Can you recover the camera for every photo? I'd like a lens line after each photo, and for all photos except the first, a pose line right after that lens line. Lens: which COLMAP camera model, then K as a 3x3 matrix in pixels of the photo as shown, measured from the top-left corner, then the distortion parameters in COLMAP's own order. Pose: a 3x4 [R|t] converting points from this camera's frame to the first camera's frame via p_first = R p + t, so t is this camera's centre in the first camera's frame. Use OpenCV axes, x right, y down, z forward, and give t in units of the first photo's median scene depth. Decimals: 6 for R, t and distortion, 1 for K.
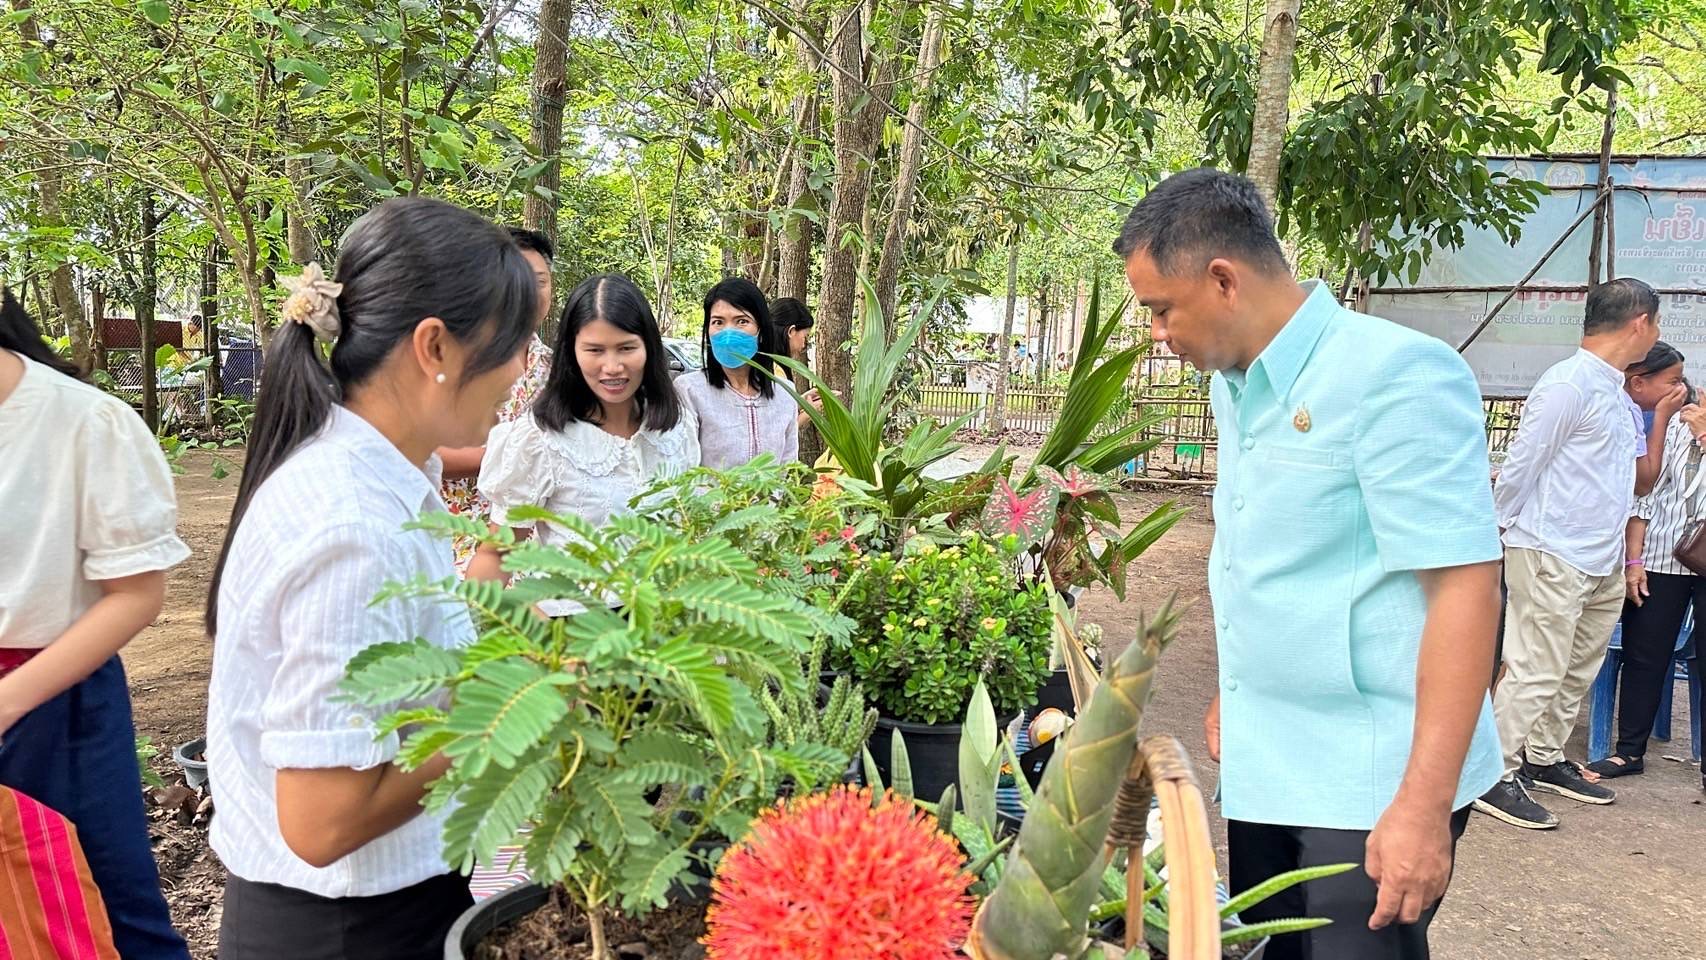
lens RADIAL K [[1197.7, 0, 853.0], [0, 1197.7, 480.0], [0, 0, 1]] dist [0.068611, -0.088555]
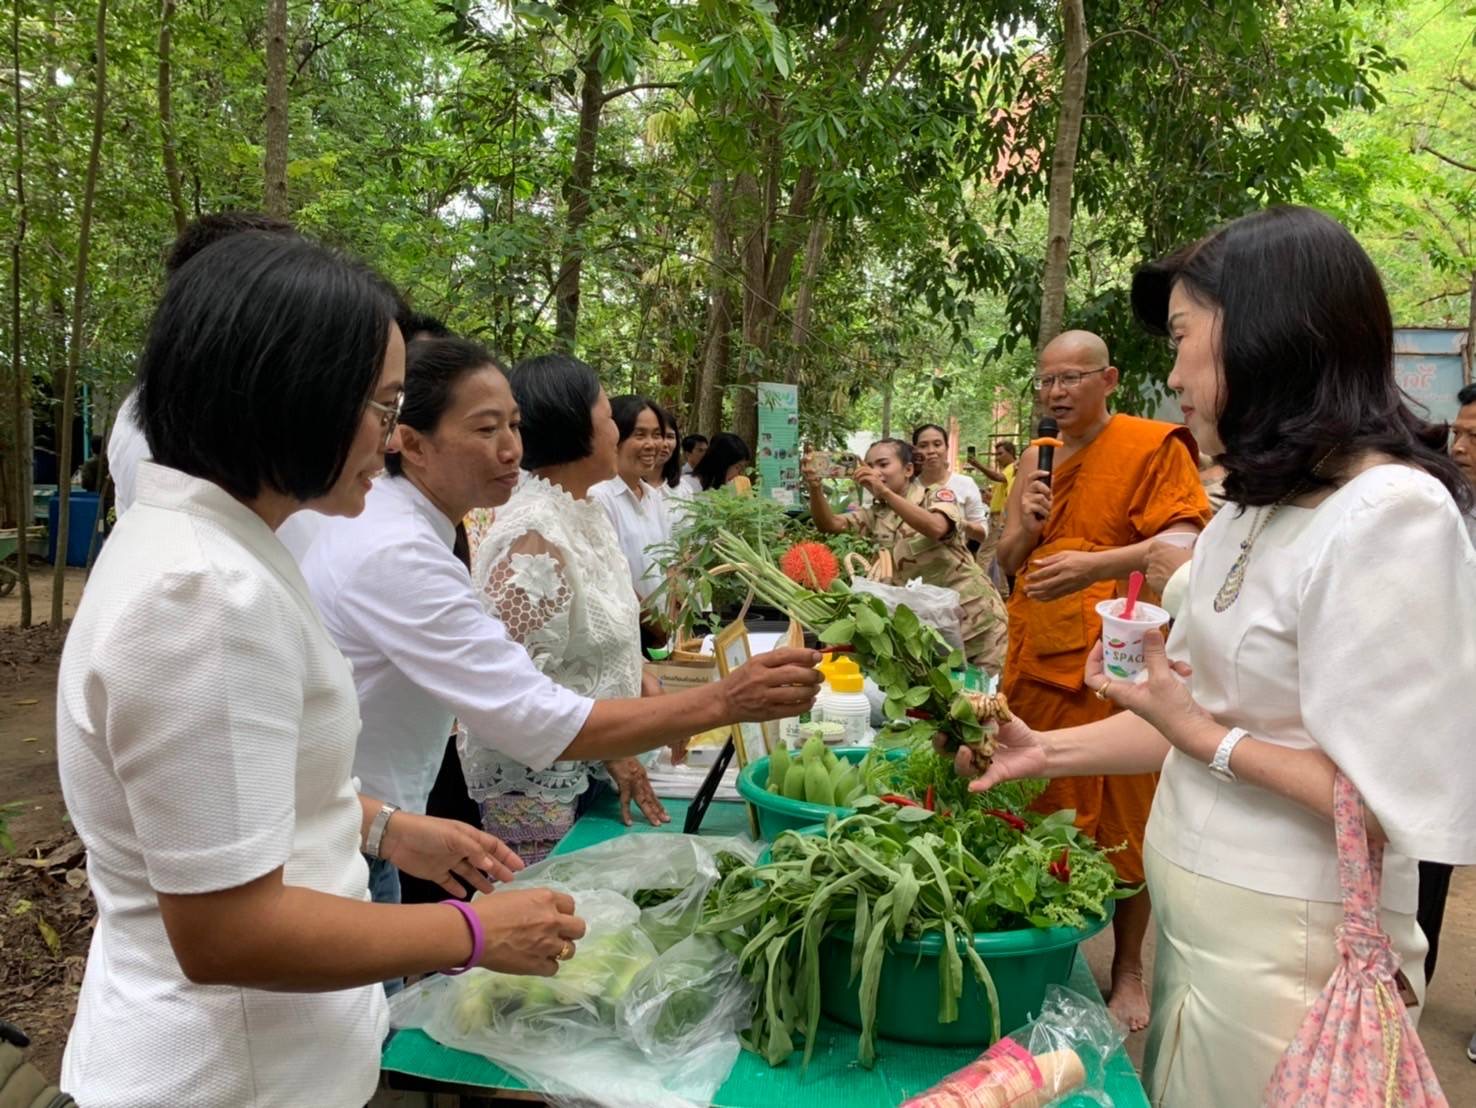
lens RADIAL K [[1197.2, 0, 738.0], [0, 1197.2, 554.0], [0, 0, 1]] dist [-0.001664, -0.003972]
pose [[0.999983, -0.005507, -0.002056, -0.032861], [0.005397, 0.998729, -0.050119, 0.073290], [0.002330, 0.050107, 0.998741, -0.466868]]
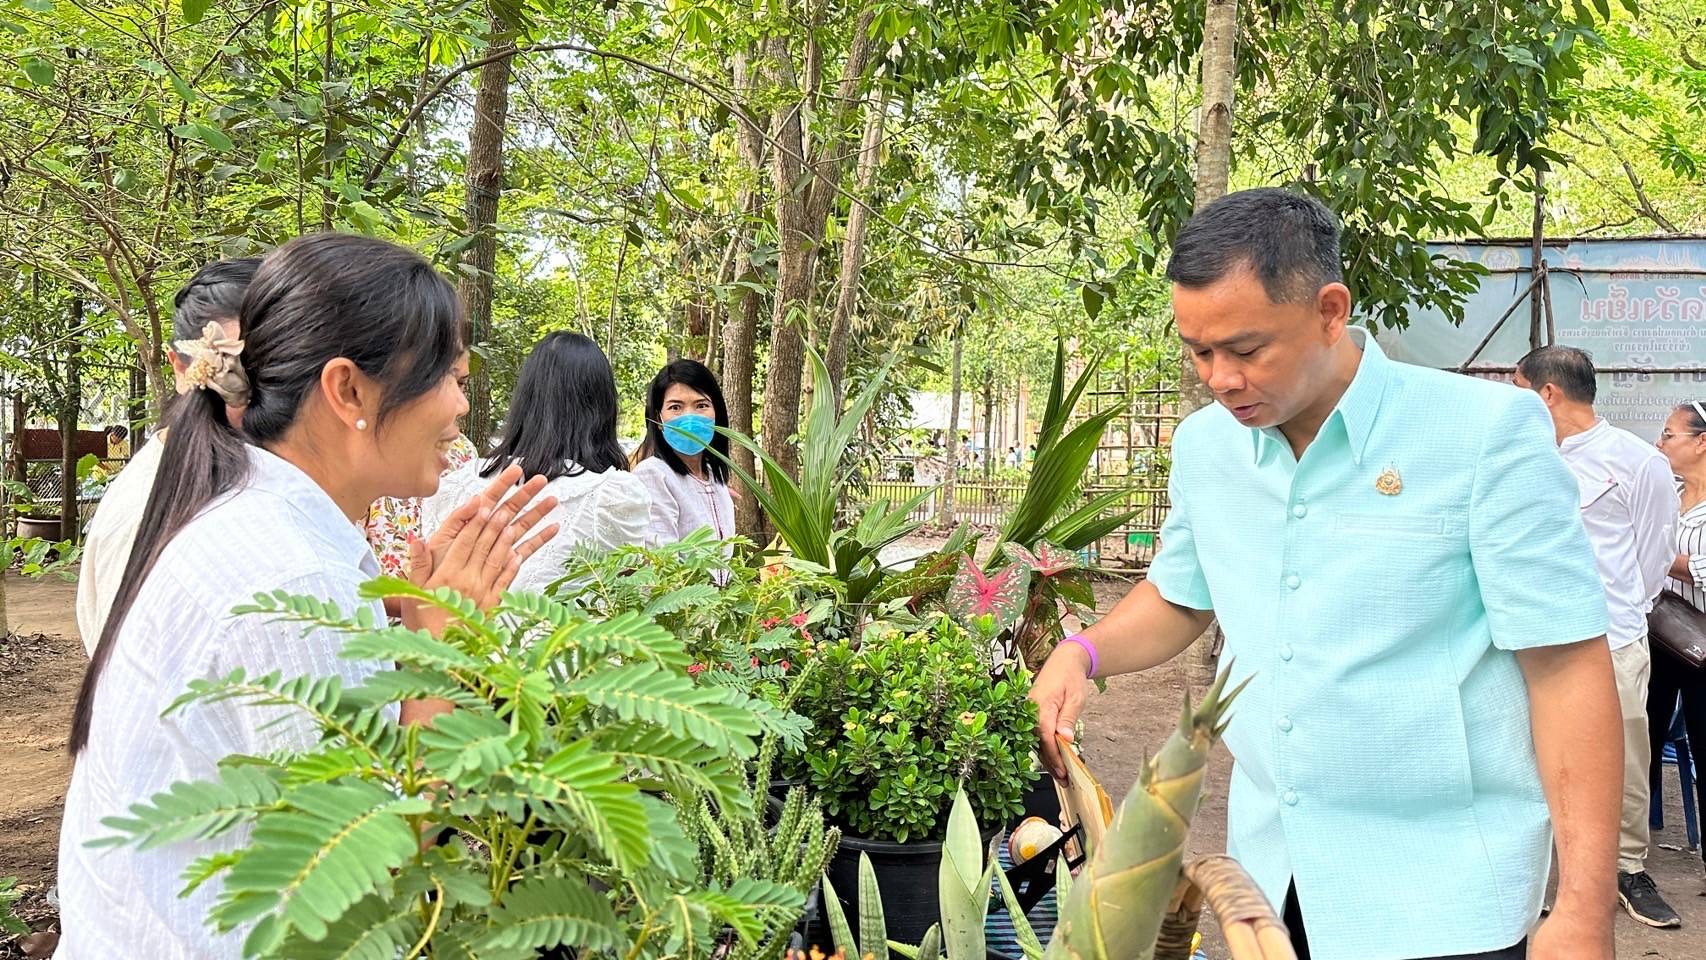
lens RADIAL K [[1193.5, 0, 852.1], [0, 1193.5, 461.4], [0, 0, 1]] dist [0.076716, -0.104542]
pose [[0.998885, -0.016926, 0.044060, -0.000785], [0.021208, 0.994901, -0.098601, 0.005995], [-0.042167, 0.099426, 0.994151, 0.041239]]
